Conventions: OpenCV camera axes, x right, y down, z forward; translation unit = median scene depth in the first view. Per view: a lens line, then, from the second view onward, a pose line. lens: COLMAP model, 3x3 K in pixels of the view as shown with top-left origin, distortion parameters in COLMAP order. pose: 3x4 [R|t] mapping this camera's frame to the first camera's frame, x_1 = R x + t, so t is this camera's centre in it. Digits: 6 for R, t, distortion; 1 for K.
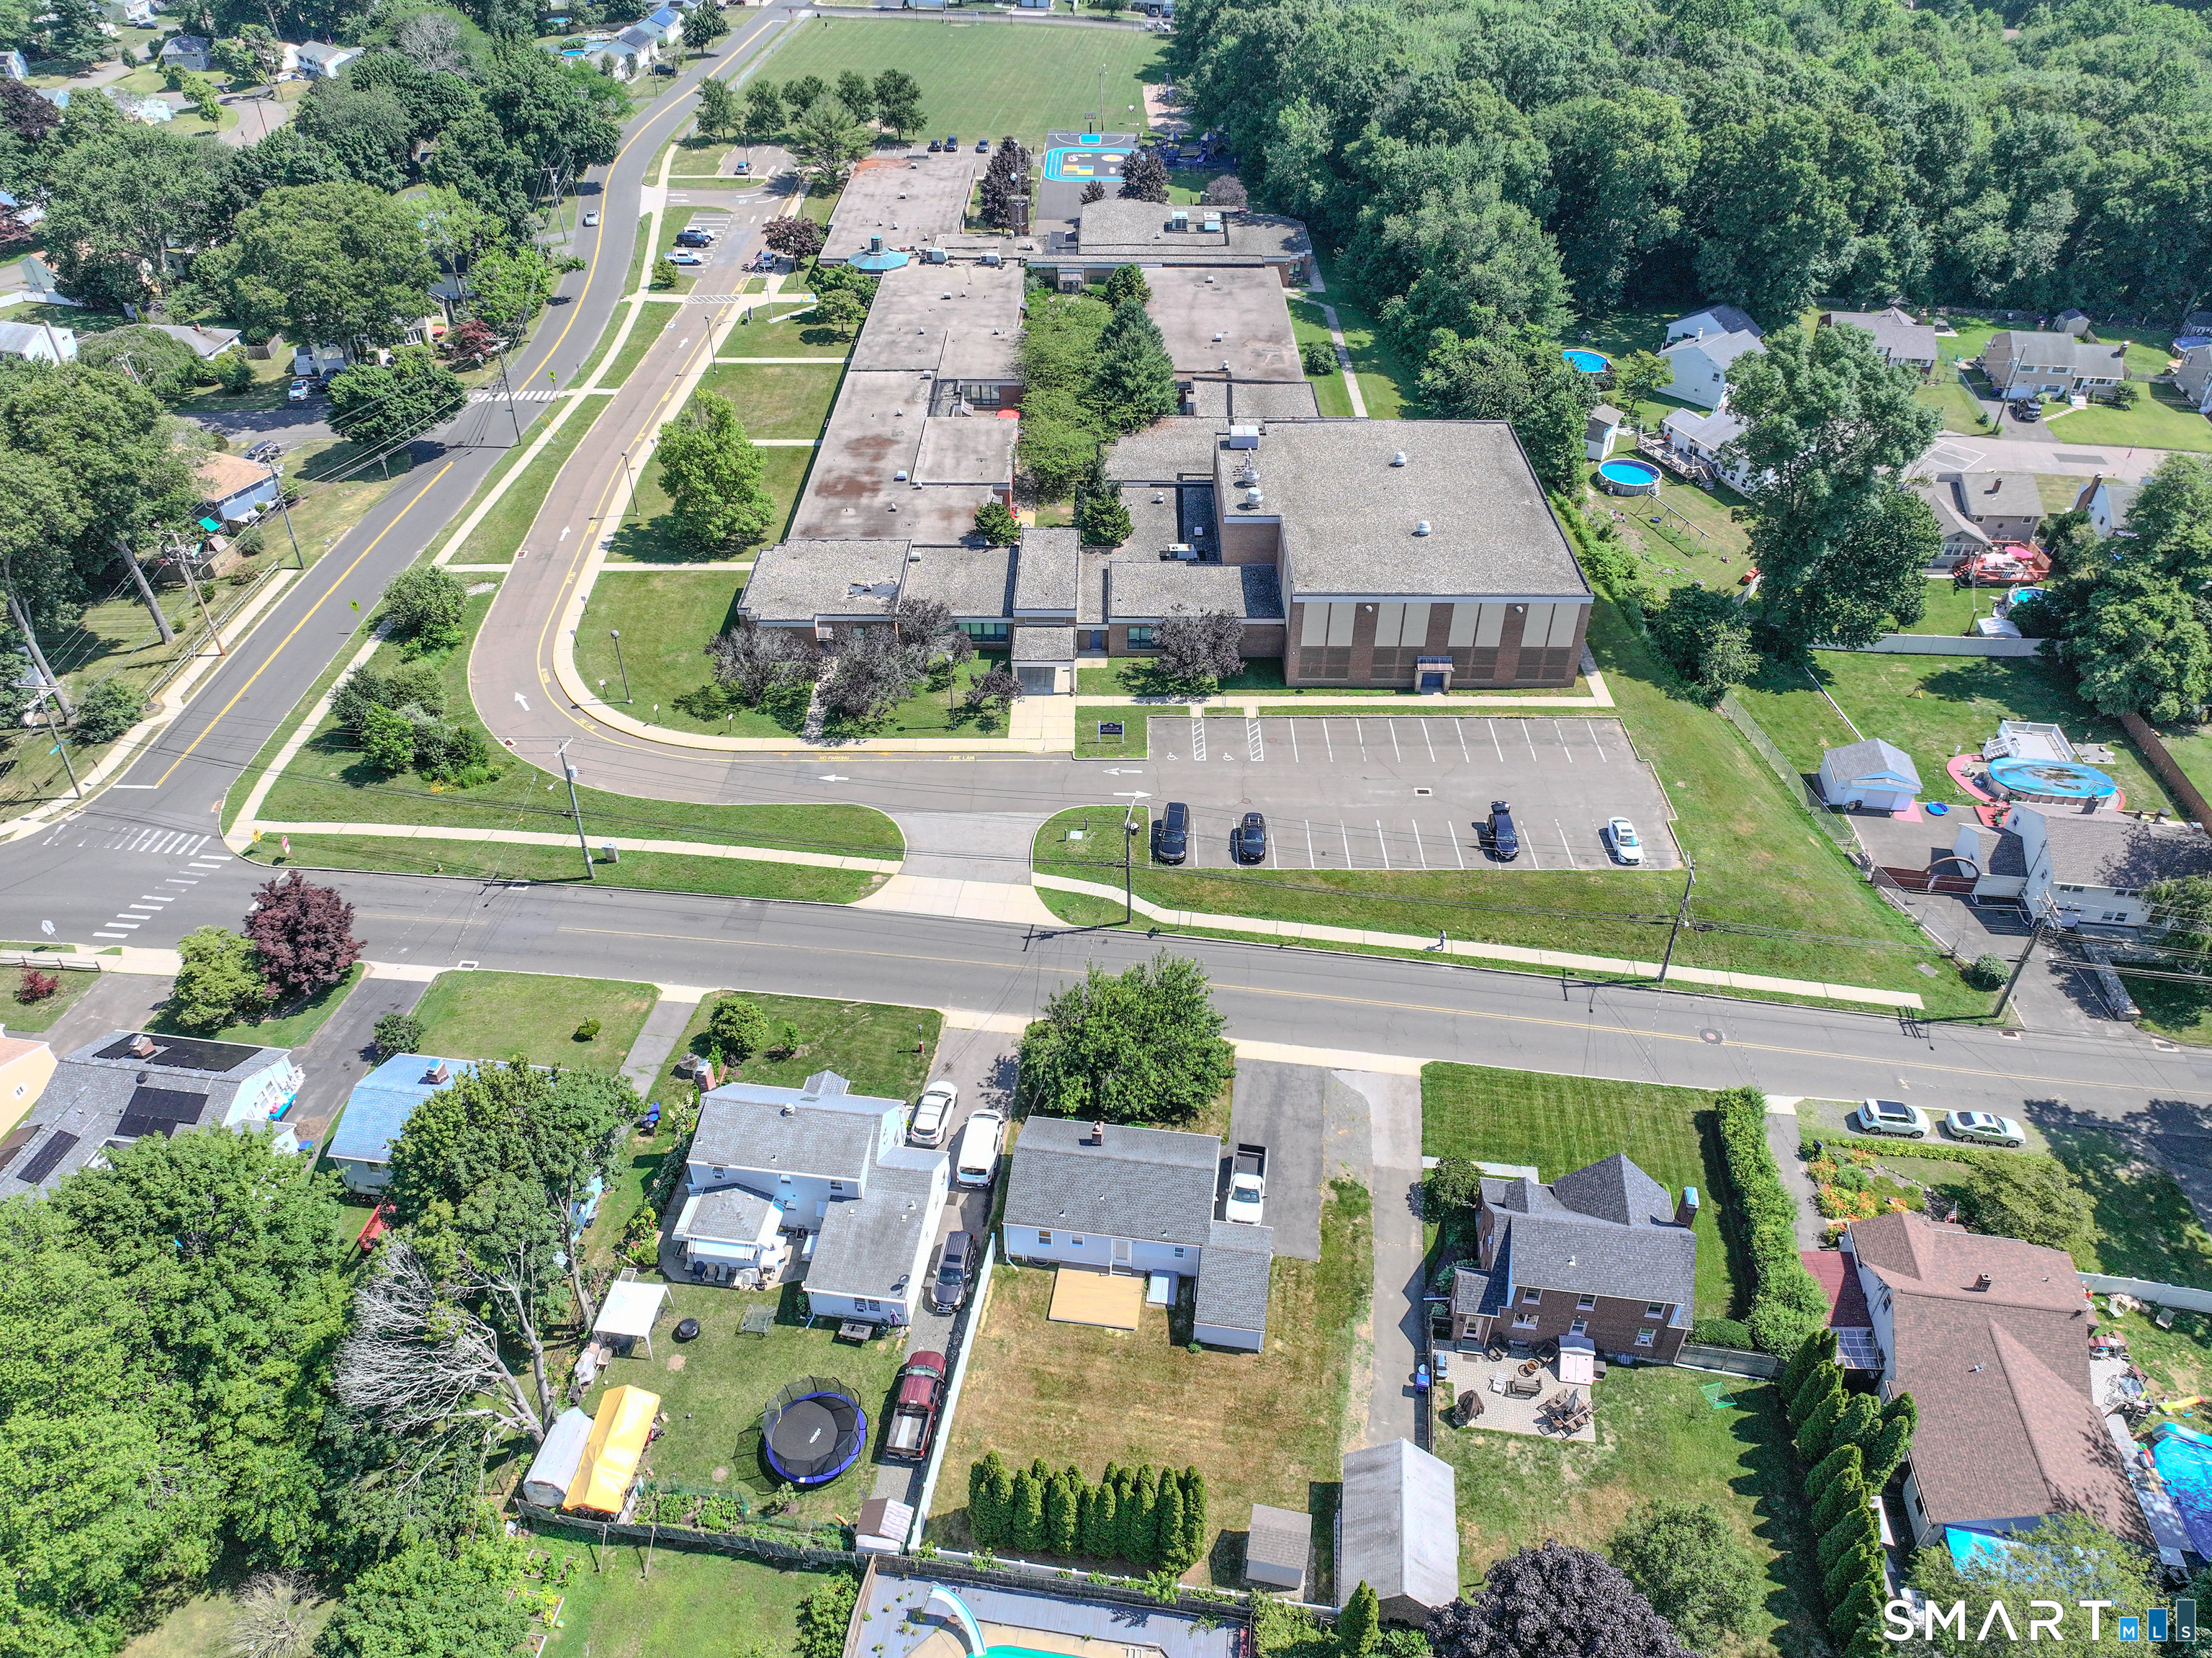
lens RADIAL K [[1550.0, 0, 1115.5], [0, 1550.0, 826.8], [0, 0, 1]] dist [-0.001447, 0.016205]
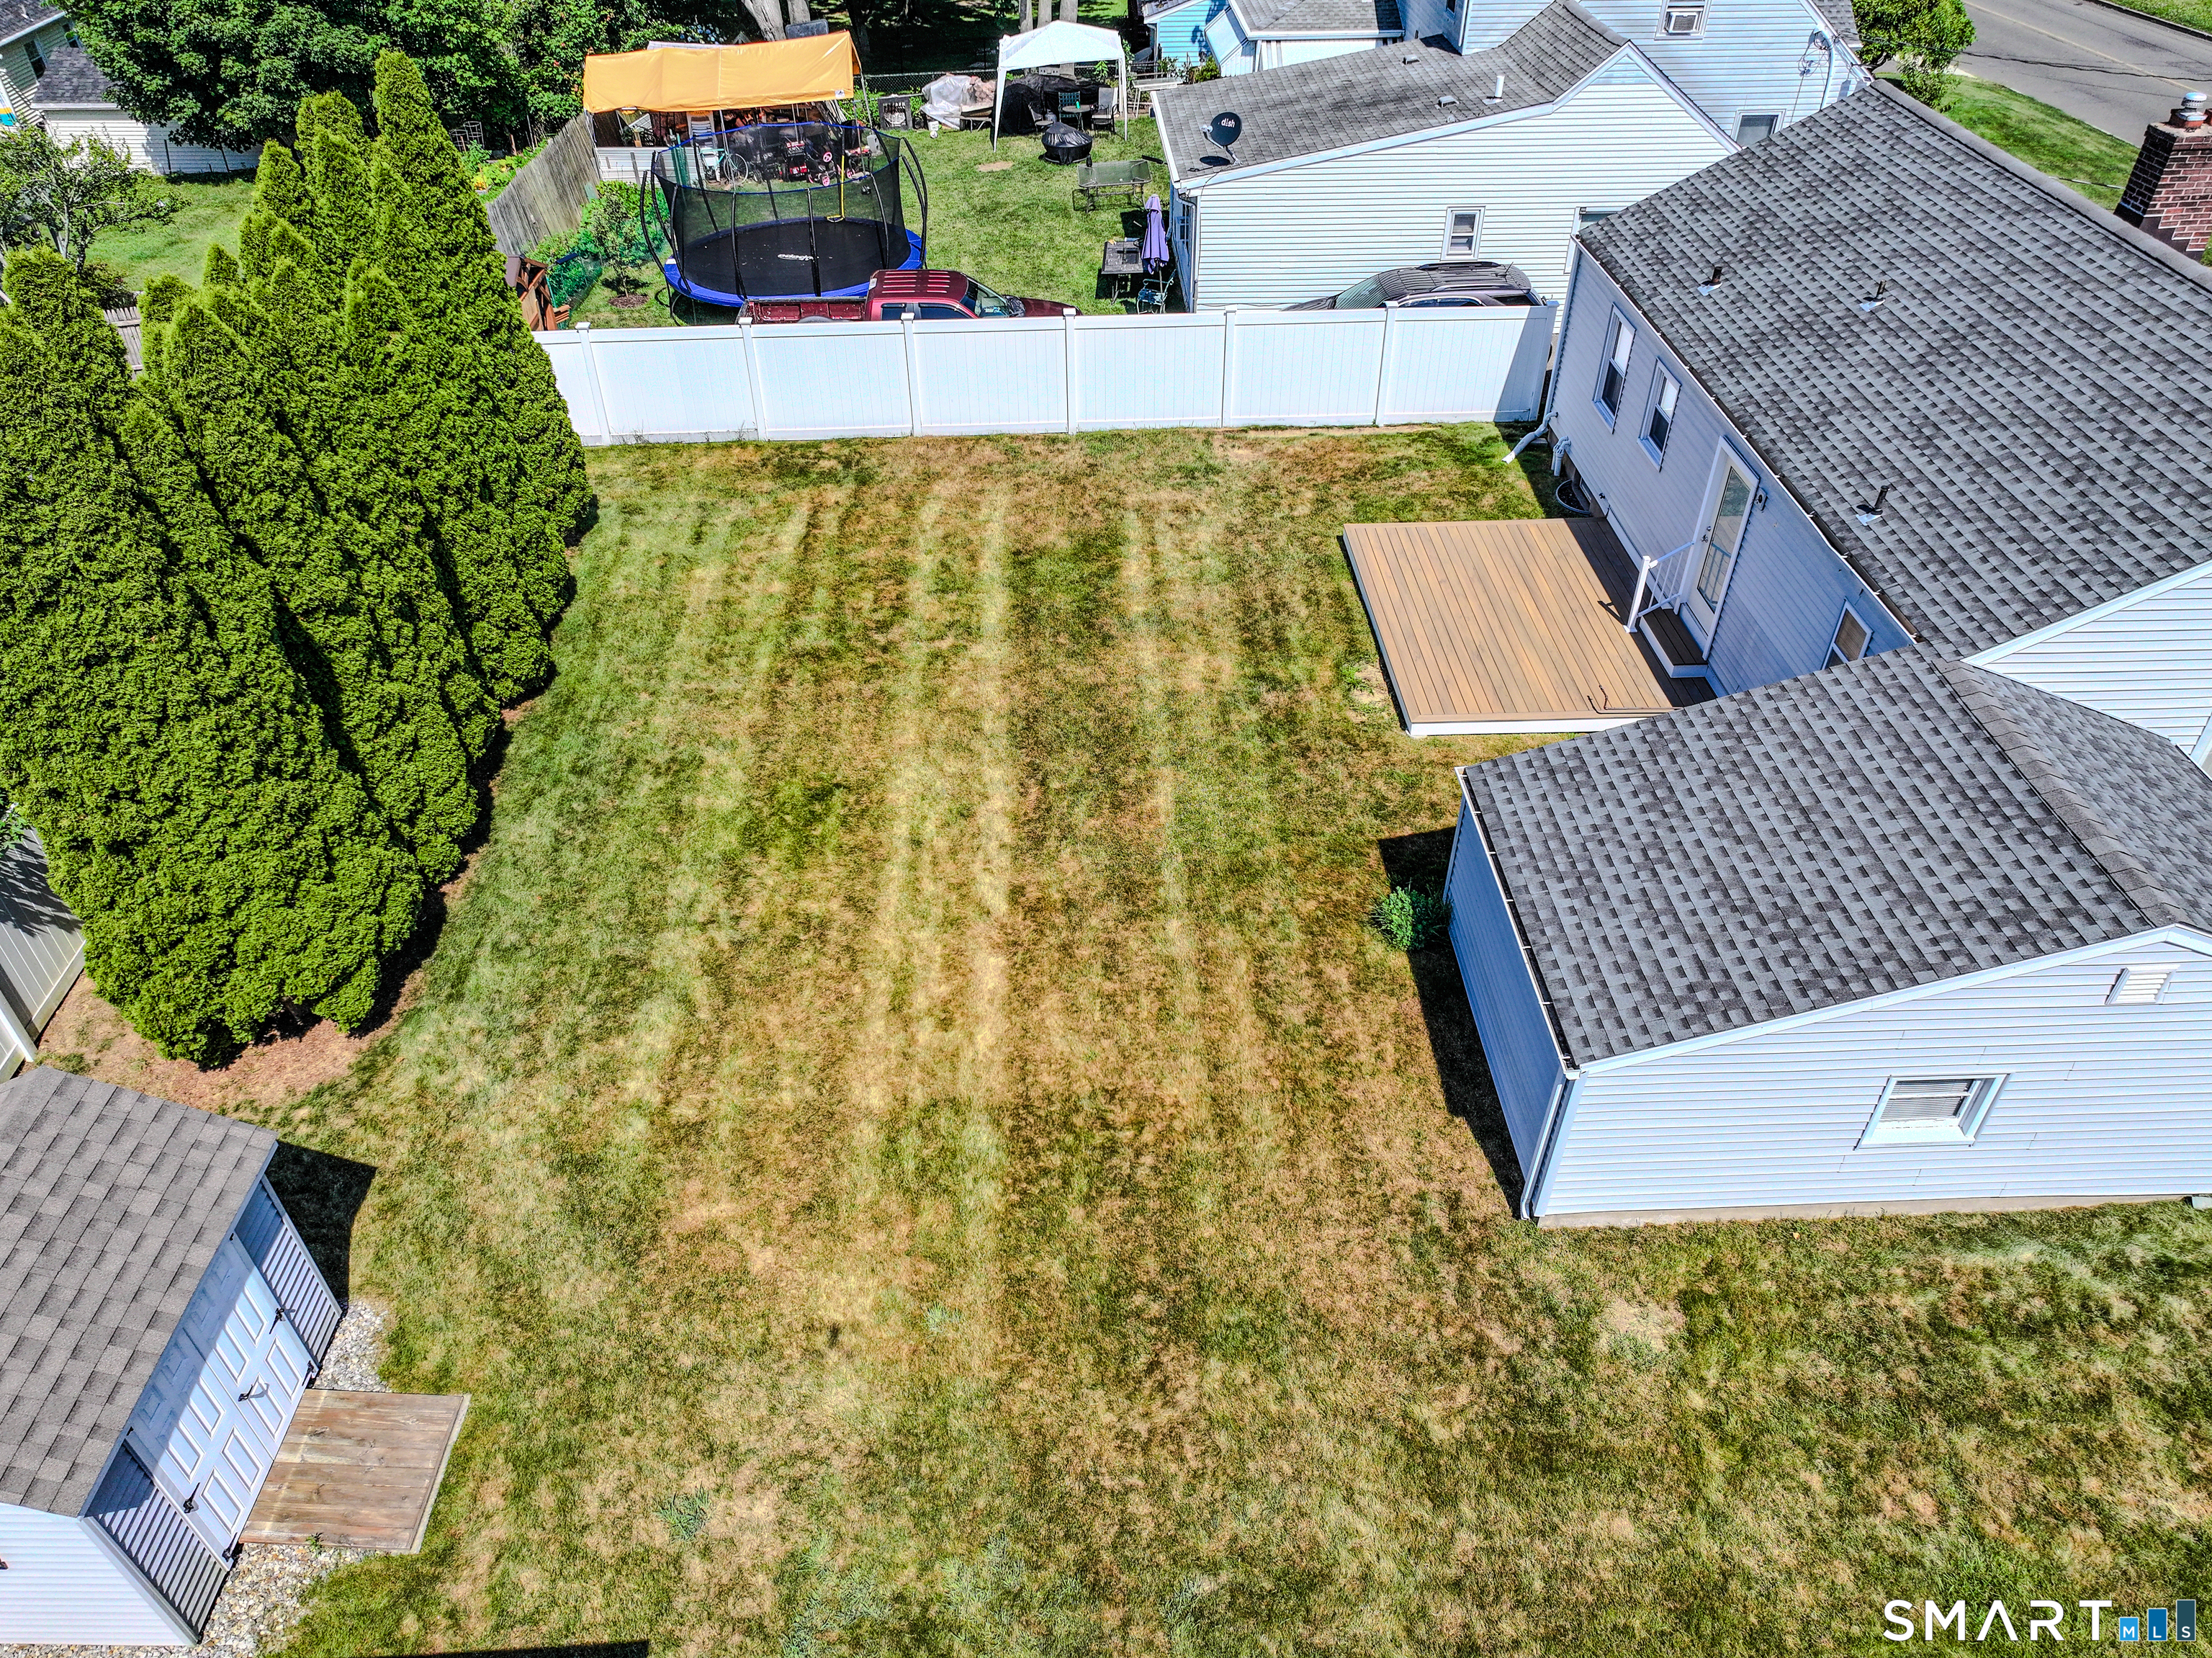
lens RADIAL K [[1550.0, 0, 1115.5], [0, 1550.0, 826.8], [0, 0, 1]] dist [-0.001447, 0.016205]
pose [[0.186956, 0.617458, -0.764063, 0.163441], [-0.602003, 0.686635, 0.407584, 0.247969], [0.776299, 0.383768, 0.500082, 0.794687]]
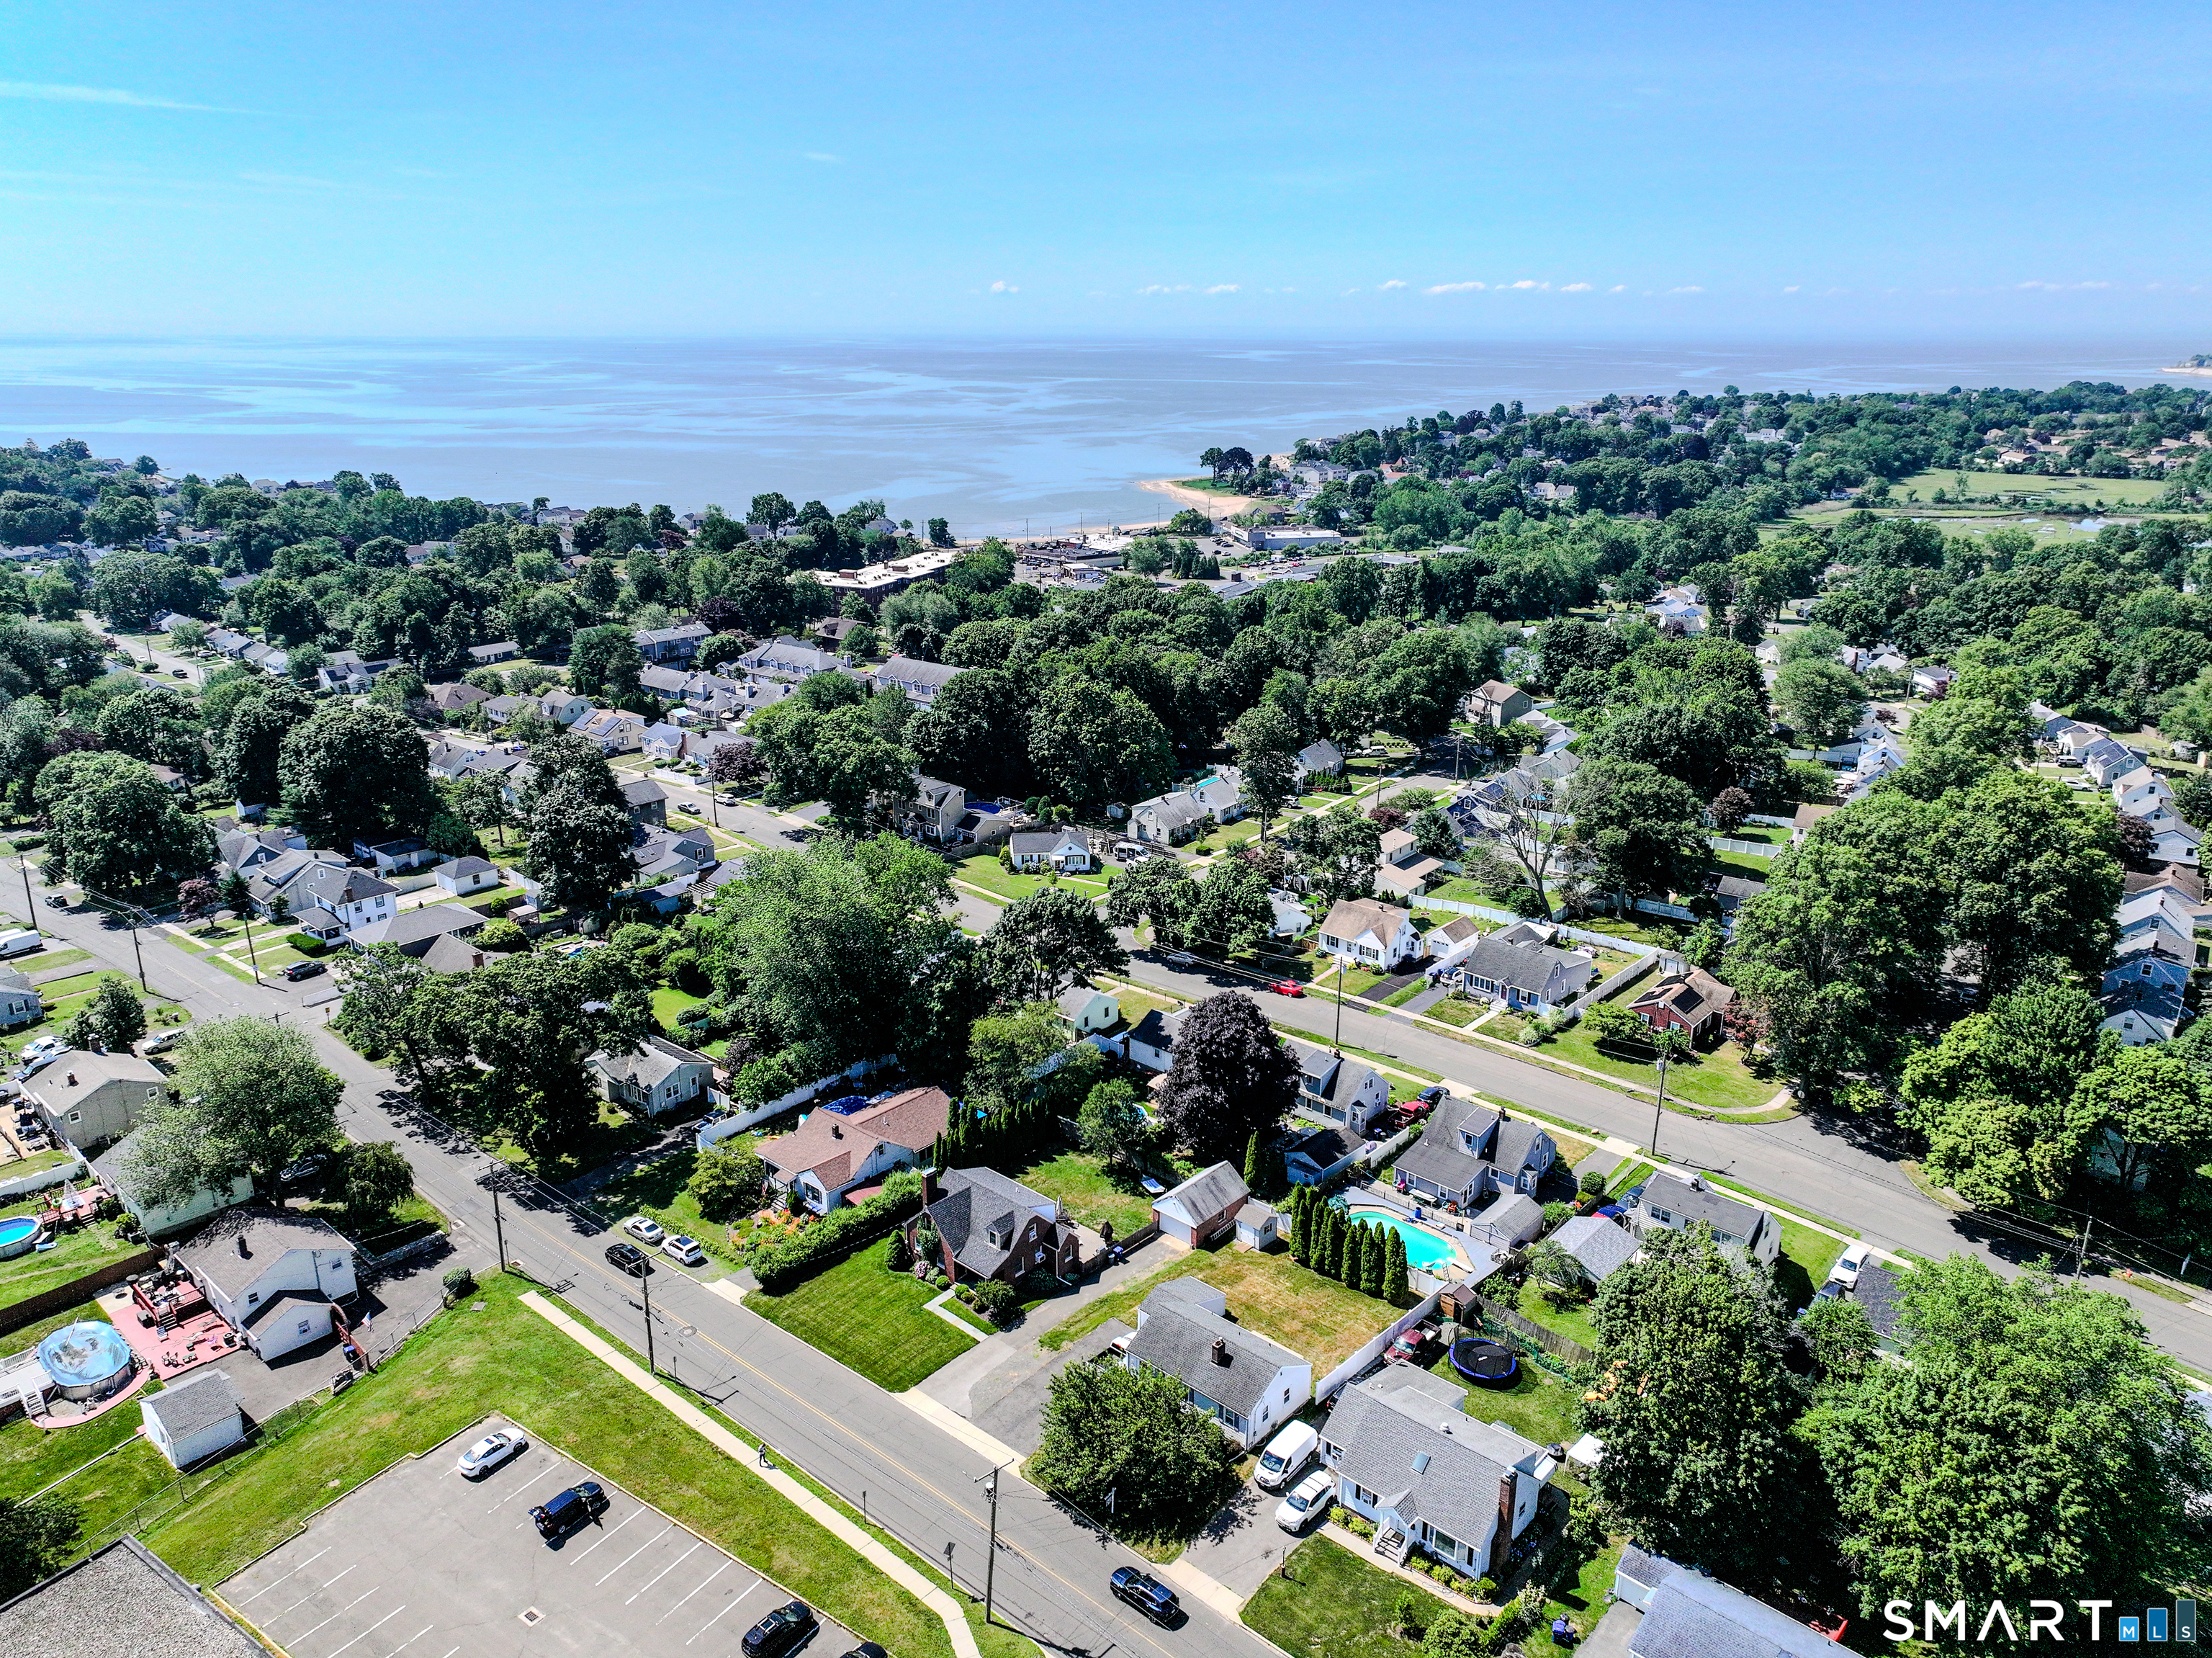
lens RADIAL K [[1550.0, 0, 1115.5], [0, 1550.0, 826.8], [0, 0, 1]] dist [-0.001447, 0.016205]
pose [[-0.830325, -0.182094, 0.526689, -0.515123], [0.338080, 0.586729, 0.735834, -0.985338], [-0.443015, 0.789044, -0.425614, 1.195098]]
